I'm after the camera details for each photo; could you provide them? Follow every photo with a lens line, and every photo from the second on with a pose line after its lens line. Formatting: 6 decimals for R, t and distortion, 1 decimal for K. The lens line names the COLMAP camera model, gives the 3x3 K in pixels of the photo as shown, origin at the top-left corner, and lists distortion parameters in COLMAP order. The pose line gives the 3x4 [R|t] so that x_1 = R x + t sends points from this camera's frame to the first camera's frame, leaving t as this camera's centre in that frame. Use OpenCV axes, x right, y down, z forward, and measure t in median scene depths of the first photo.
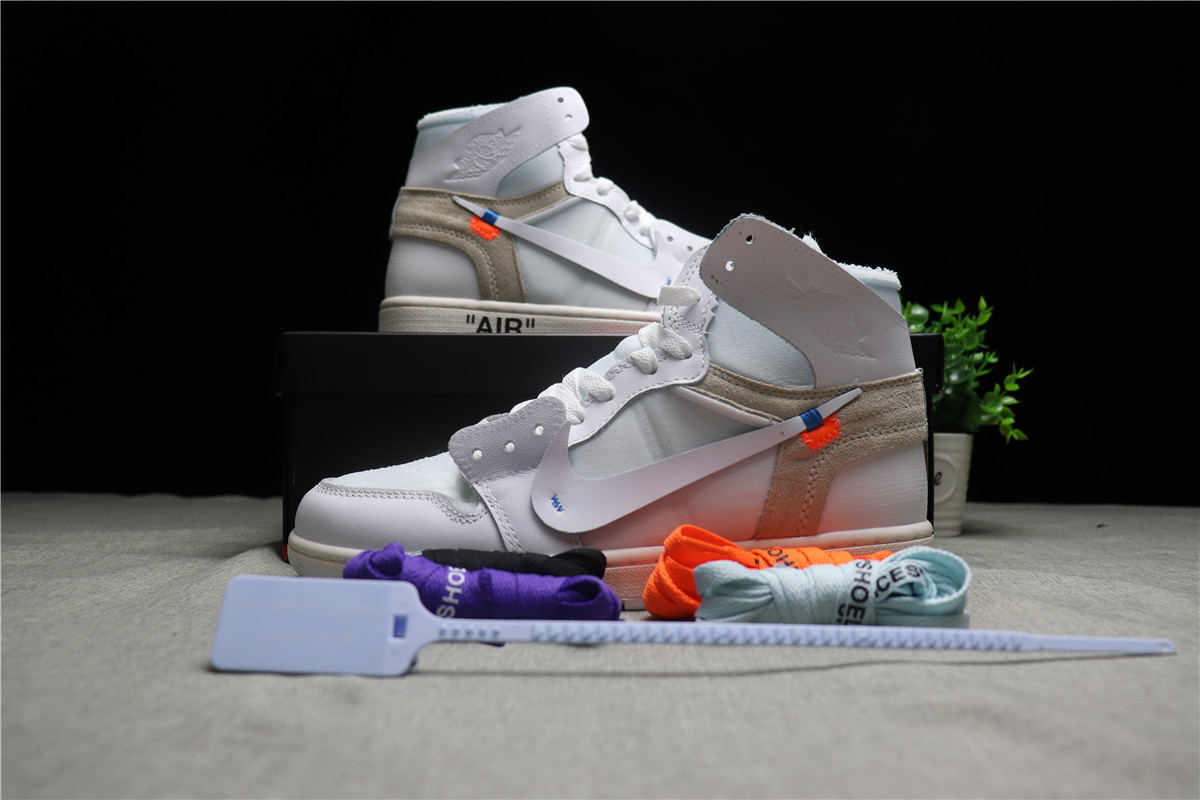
lens RADIAL K [[1000.6, 0, 605.7], [0, 1000.6, 398.4], [0, 0, 1]] dist [-0.080240, 0.028712]
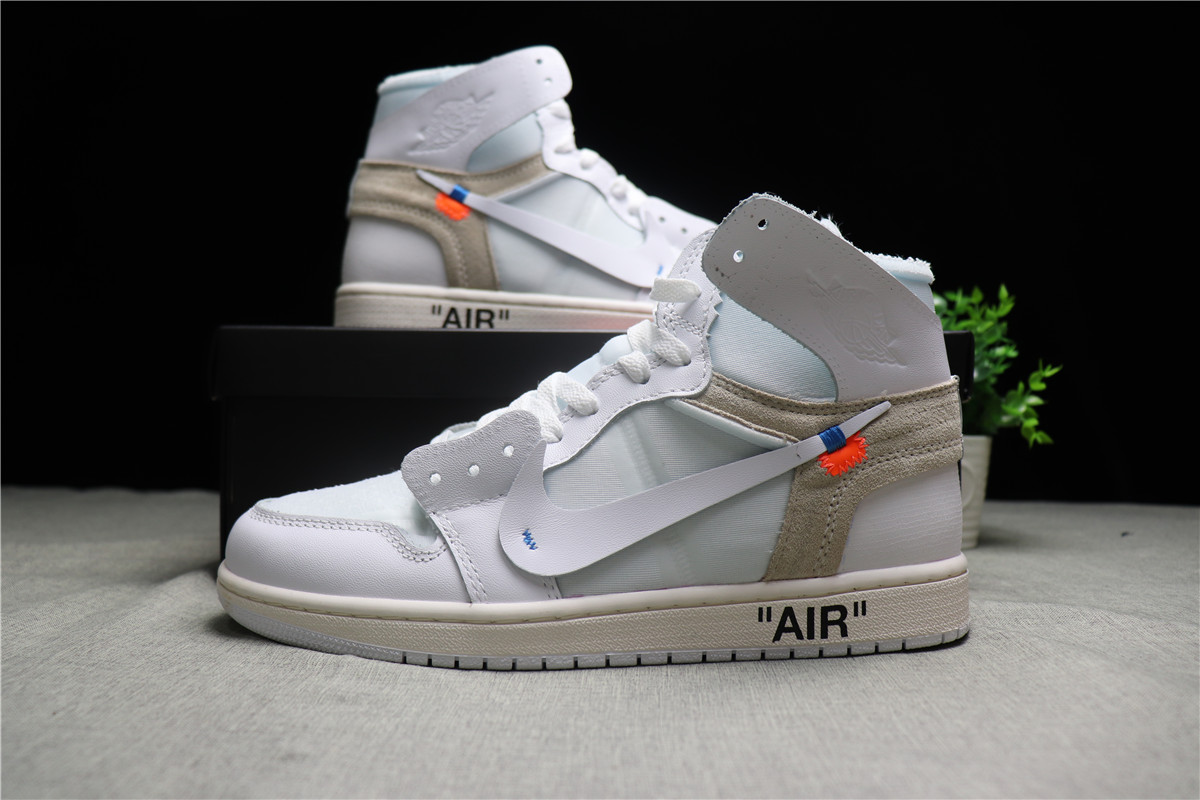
lens RADIAL K [[1000.6, 0, 593.9], [0, 1000.6, 402.2], [0, 0, 1]] dist [-0.080240, 0.028712]
pose [[0.999981, 0.004721, 0.003983, 0.001037], [-0.004831, 0.999594, 0.028067, -0.023756], [-0.003849, -0.028086, 0.999598, 0.116850]]
